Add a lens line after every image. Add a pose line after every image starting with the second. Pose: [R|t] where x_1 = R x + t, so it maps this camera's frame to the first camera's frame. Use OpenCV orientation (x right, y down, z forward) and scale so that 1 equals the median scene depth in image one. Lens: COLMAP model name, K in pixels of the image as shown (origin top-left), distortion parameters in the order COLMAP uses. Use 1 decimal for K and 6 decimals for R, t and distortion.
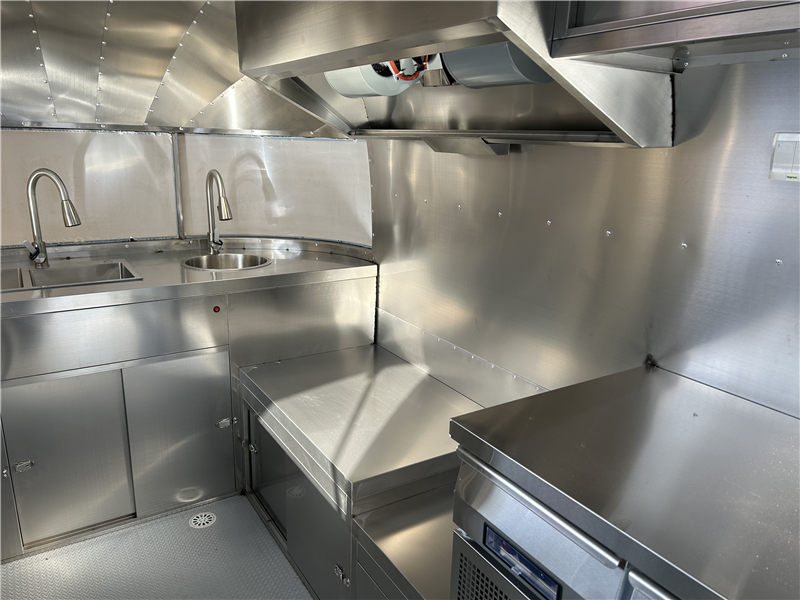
lens RADIAL K [[597.5, 0, 402.9], [0, 597.5, 305.8], [0, 0, 1]] dist [0.044649, -0.043837]
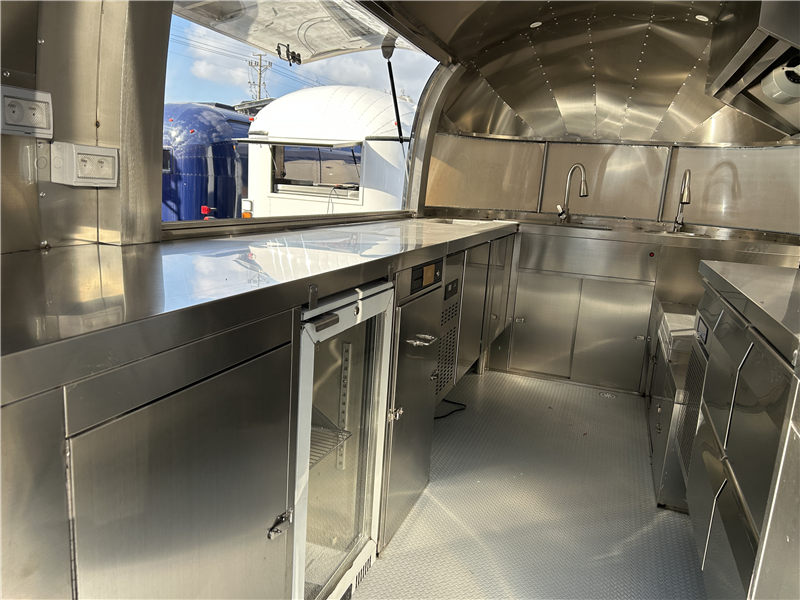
lens RADIAL K [[597.5, 0, 392.0], [0, 597.5, 305.9], [0, 0, 1]] dist [0.044649, -0.043837]
pose [[0.605765, 0.174133, -0.776355, 0.405622], [-0.260581, 0.965362, 0.013204, 0.236711], [0.751762, 0.194305, 0.630158, -0.328417]]
